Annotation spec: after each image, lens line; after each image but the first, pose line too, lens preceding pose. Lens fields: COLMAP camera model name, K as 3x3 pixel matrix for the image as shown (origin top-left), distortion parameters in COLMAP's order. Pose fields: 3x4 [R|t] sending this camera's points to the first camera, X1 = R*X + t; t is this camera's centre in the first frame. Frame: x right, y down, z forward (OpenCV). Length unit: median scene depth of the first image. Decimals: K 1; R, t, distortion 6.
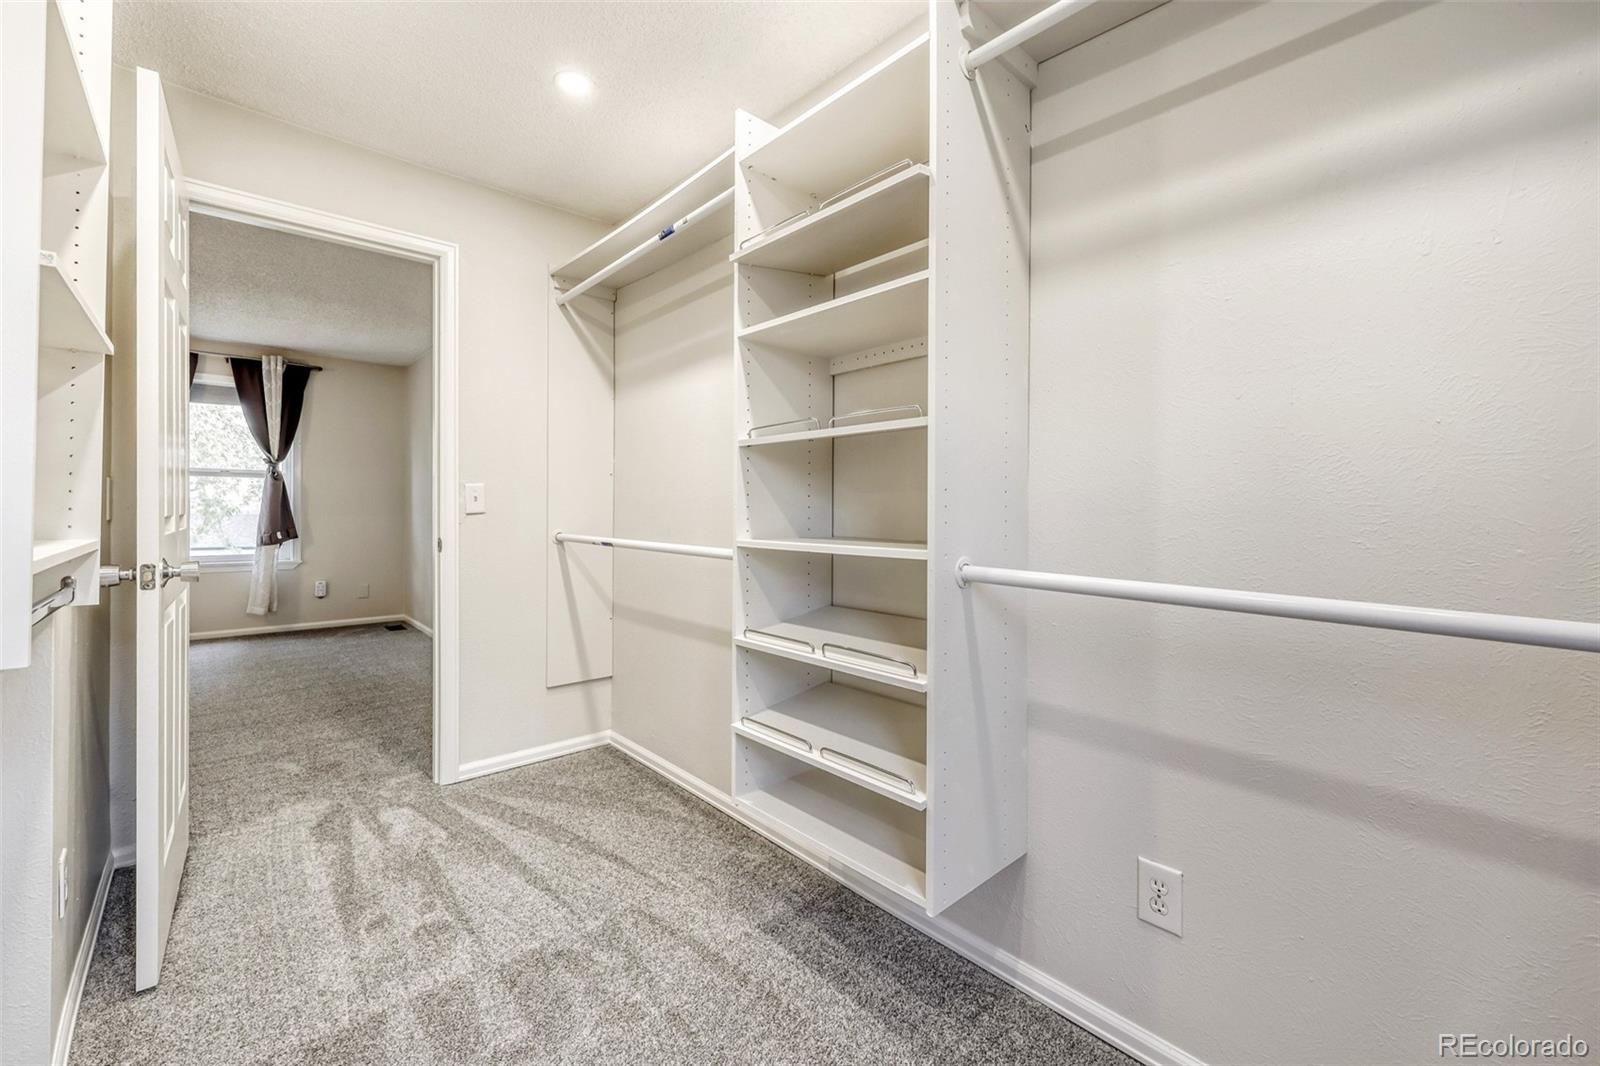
lens RADIAL K [[644.8, 0, 795.7], [0, 644.8, 528.4], [0, 0, 1]] dist [0.001307, 0.000212]
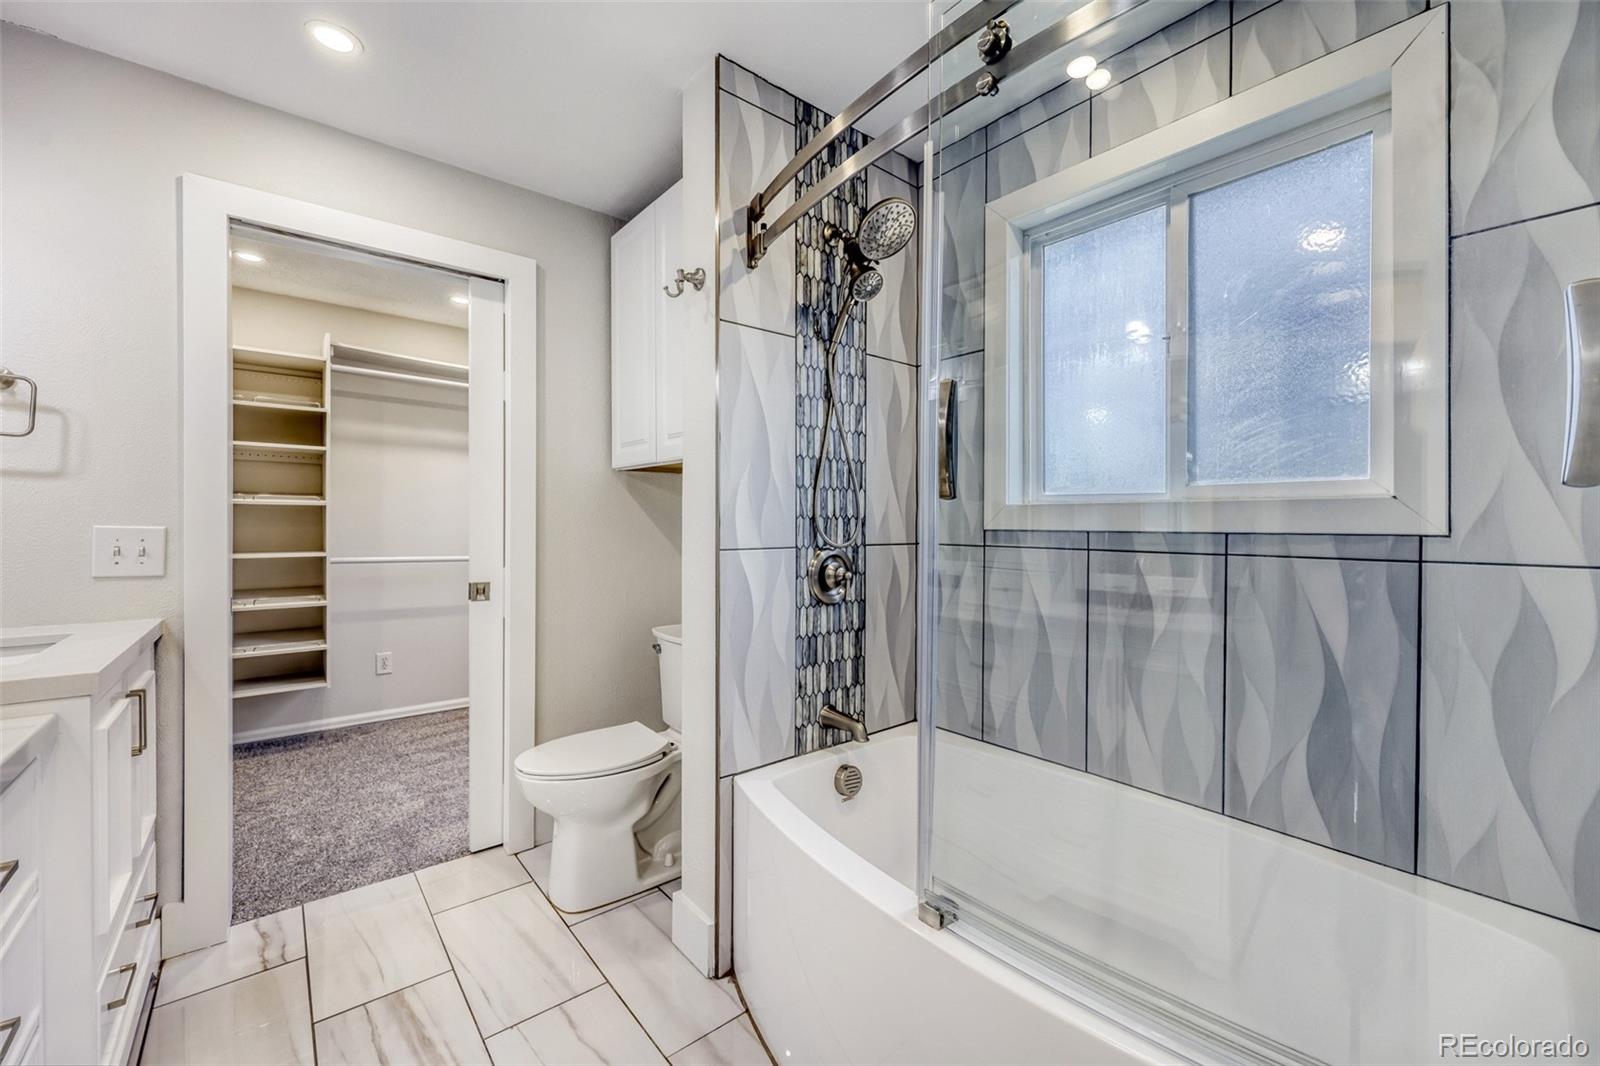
lens RADIAL K [[644.8, 0, 795.7], [0, 644.8, 528.4], [0, 0, 1]] dist [0.001307, 0.000212]
pose [[0.049170, -0.013834, 0.998695, -2.301007], [0.005026, 0.999895, 0.013603, -0.088279], [-0.998778, 0.004351, 0.049235, -1.047402]]
